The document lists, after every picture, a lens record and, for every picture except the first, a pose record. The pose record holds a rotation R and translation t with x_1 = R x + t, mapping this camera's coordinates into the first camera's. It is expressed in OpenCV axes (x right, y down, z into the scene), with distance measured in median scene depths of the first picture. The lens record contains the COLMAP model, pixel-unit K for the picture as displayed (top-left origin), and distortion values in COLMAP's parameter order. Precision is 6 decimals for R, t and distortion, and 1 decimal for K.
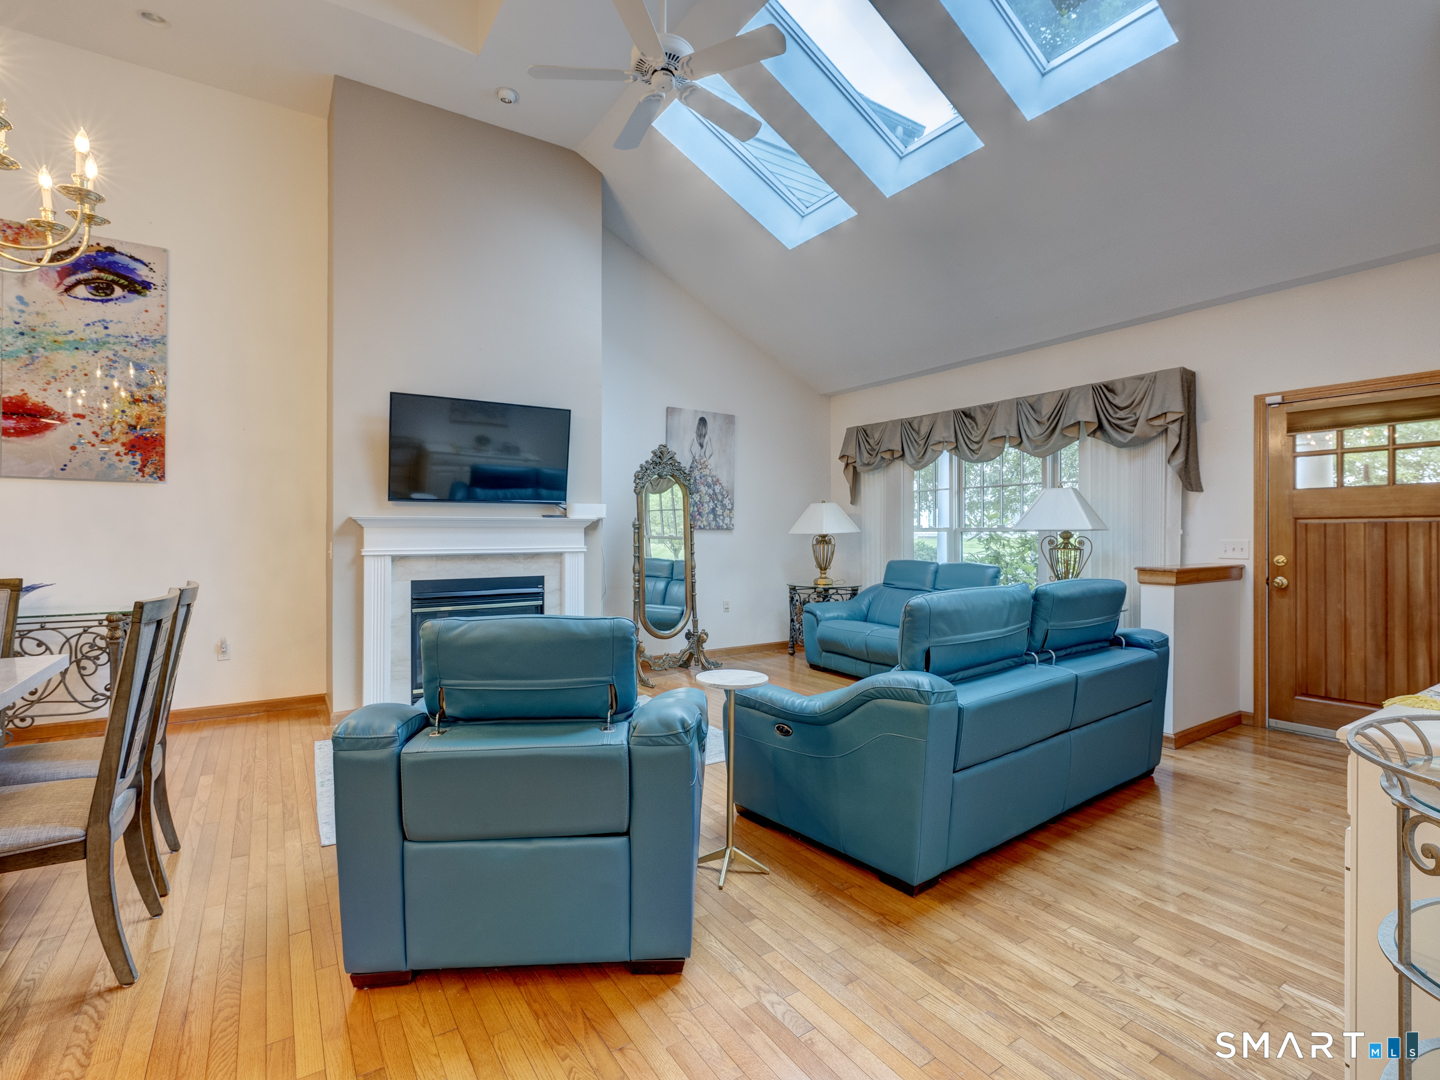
lens RADIAL K [[682.9, 0, 718.4], [0, 682.9, 531.1], [0, 0, 1]] dist [0.000568, 0.000096]
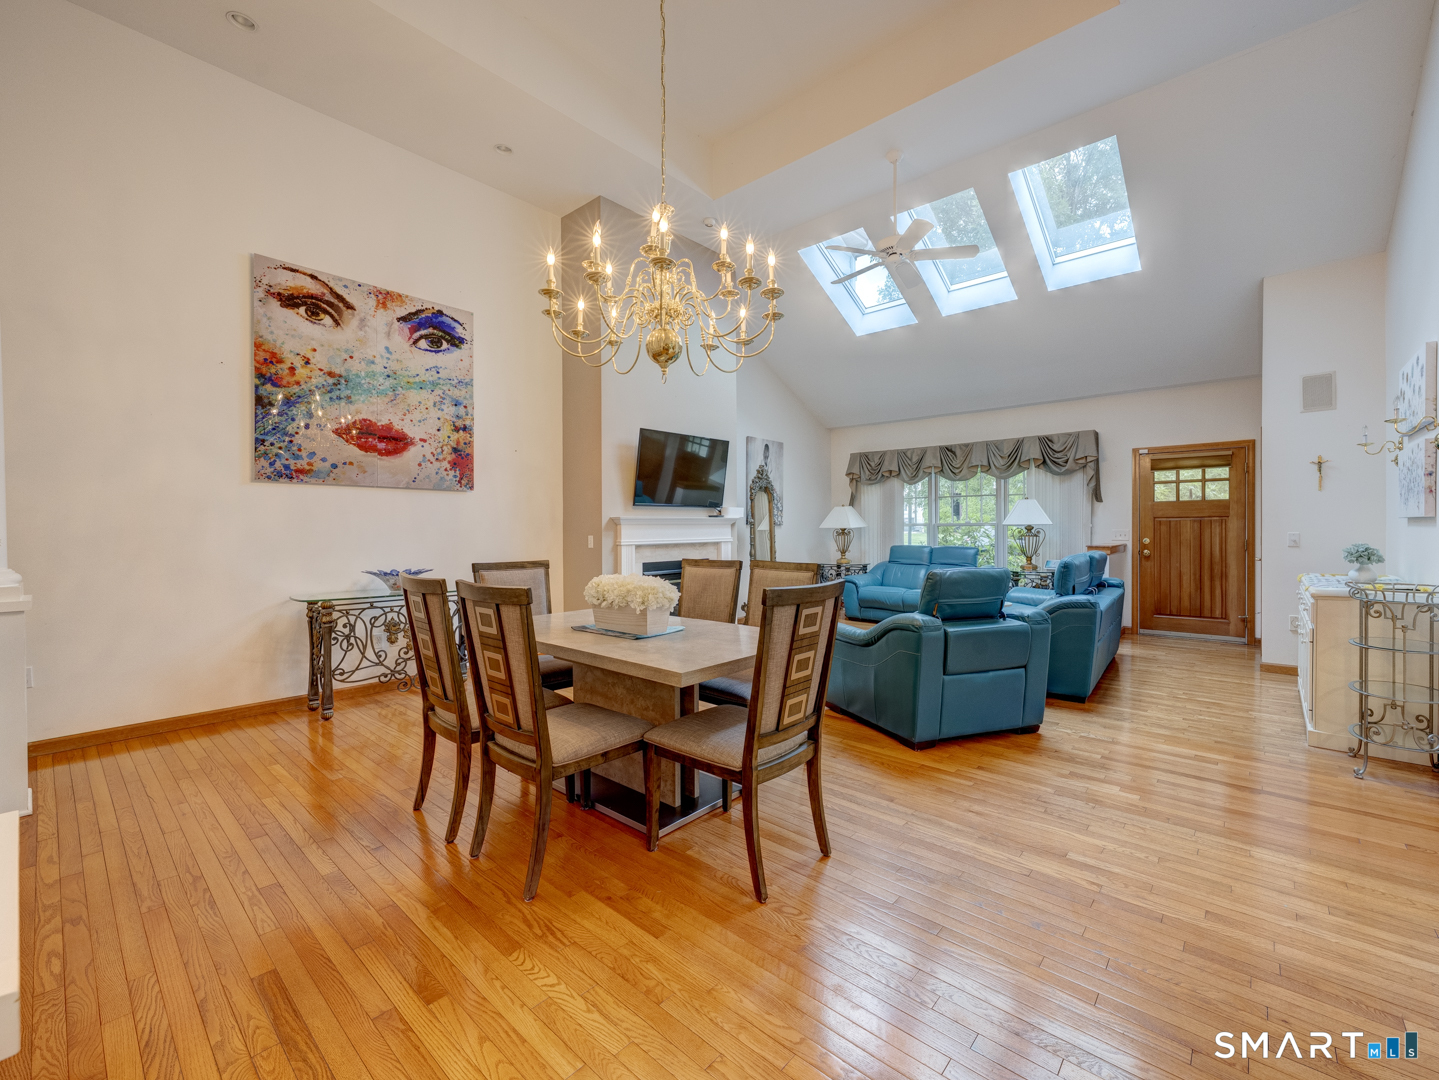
lens RADIAL K [[605.6, 0, 722.0], [0, 605.6, 533.4], [0, 0, 1]] dist [-0.000873, -0.000076]
pose [[0.966305, -0.008020, 0.257274, -0.660365], [0.005045, 0.999913, 0.012223, -0.002103], [-0.257350, -0.010513, 0.966261, -0.253094]]
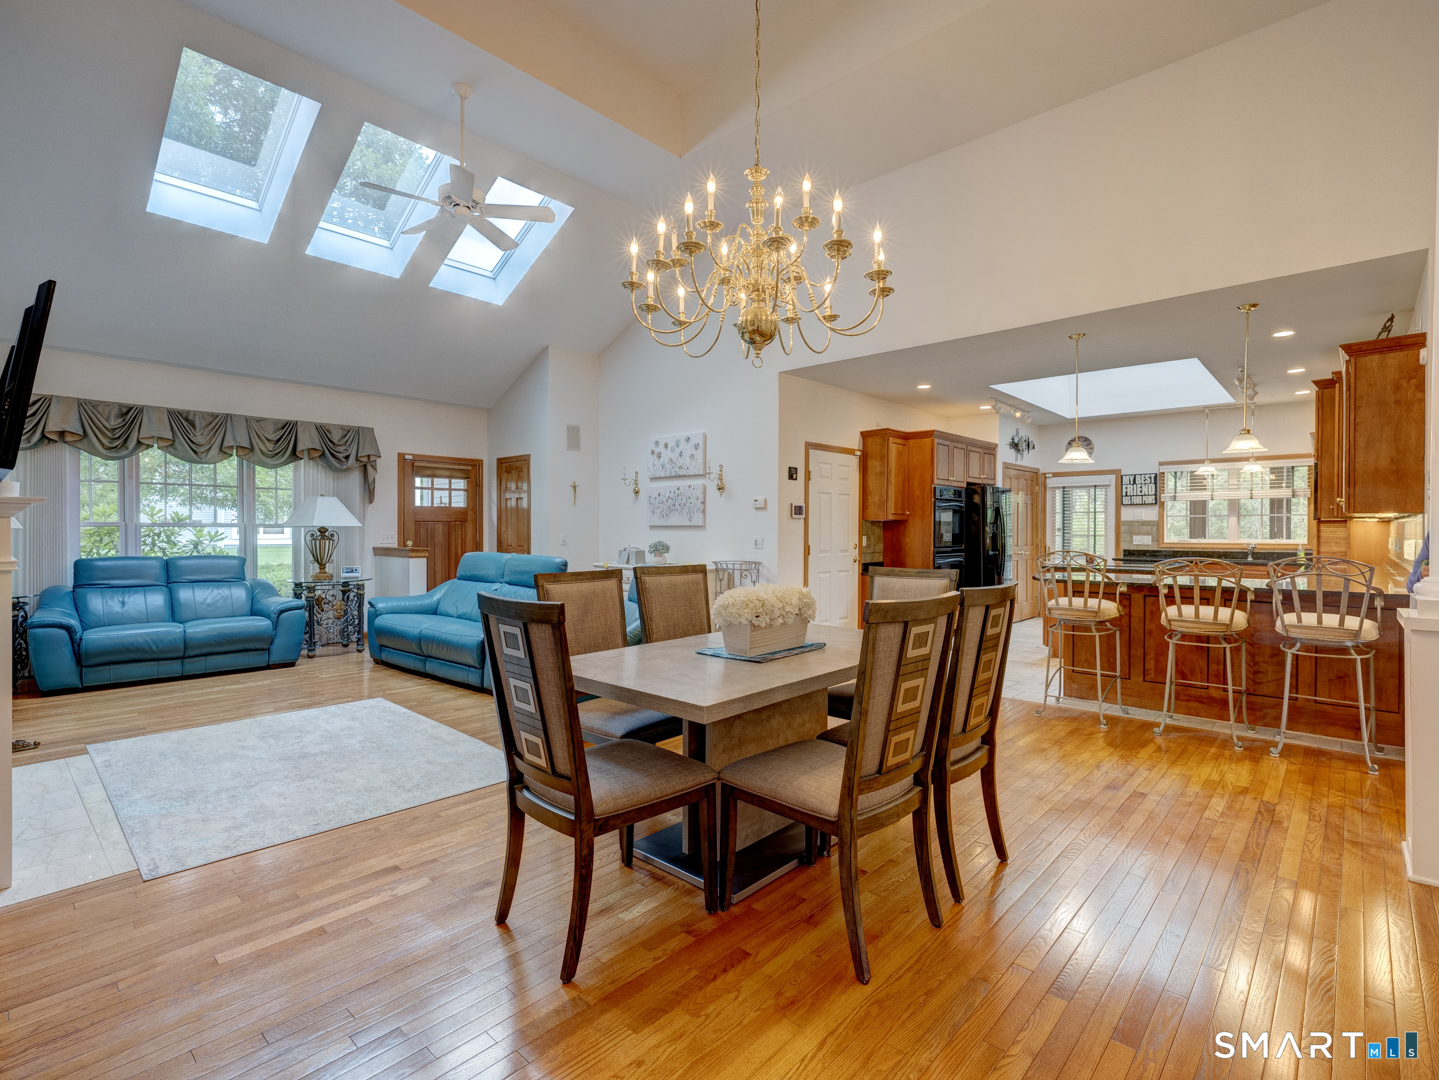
lens RADIAL K [[695.7, 0, 716.8], [0, 695.7, 534.6], [0, 0, 1]] dist [-0.001942, -0.000302]
pose [[-0.238965, -0.007926, 0.970996, -1.217010], [-0.005165, 0.999963, 0.006892, 0.001609], [-0.971015, -0.003369, -0.238997, 0.623442]]
